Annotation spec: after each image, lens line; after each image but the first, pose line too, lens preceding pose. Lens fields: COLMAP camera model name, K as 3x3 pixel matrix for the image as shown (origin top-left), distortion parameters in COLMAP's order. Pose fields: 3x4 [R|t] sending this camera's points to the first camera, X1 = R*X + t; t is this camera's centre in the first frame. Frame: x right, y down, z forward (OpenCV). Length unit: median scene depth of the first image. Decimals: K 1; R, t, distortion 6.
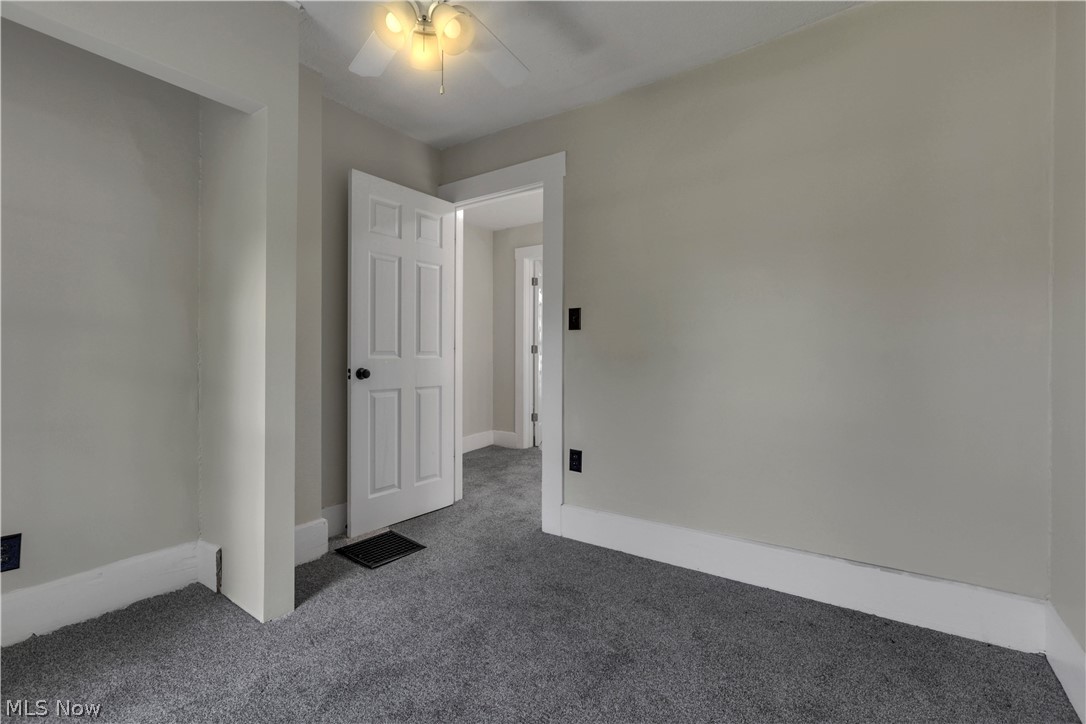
lens RADIAL K [[493.5, 0, 532.3], [0, 493.5, 355.9], [0, 0, 1]] dist [-0.002863, 0.011191]
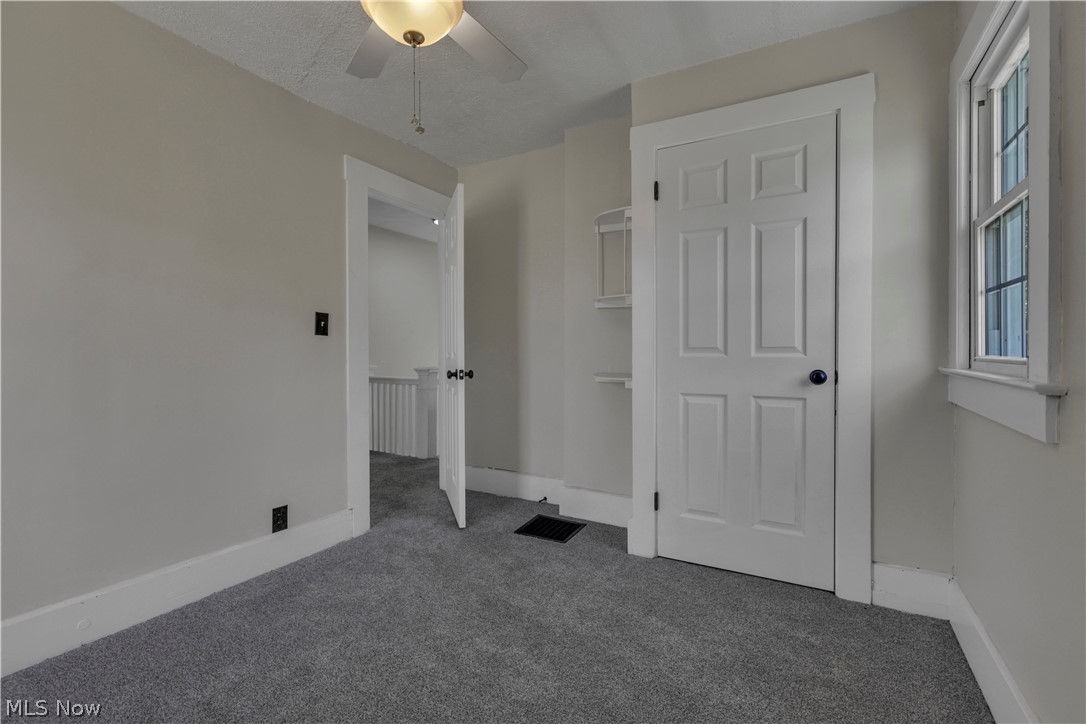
lens RADIAL K [[493.5, 0, 532.3], [0, 493.5, 355.9], [0, 0, 1]] dist [-0.002863, 0.011191]
pose [[0.134111, 0.000854, -0.990966, 0.474992], [0.003556, 0.999993, 0.001343, 0.001846], [0.990960, -0.003704, 0.134107, 0.600081]]
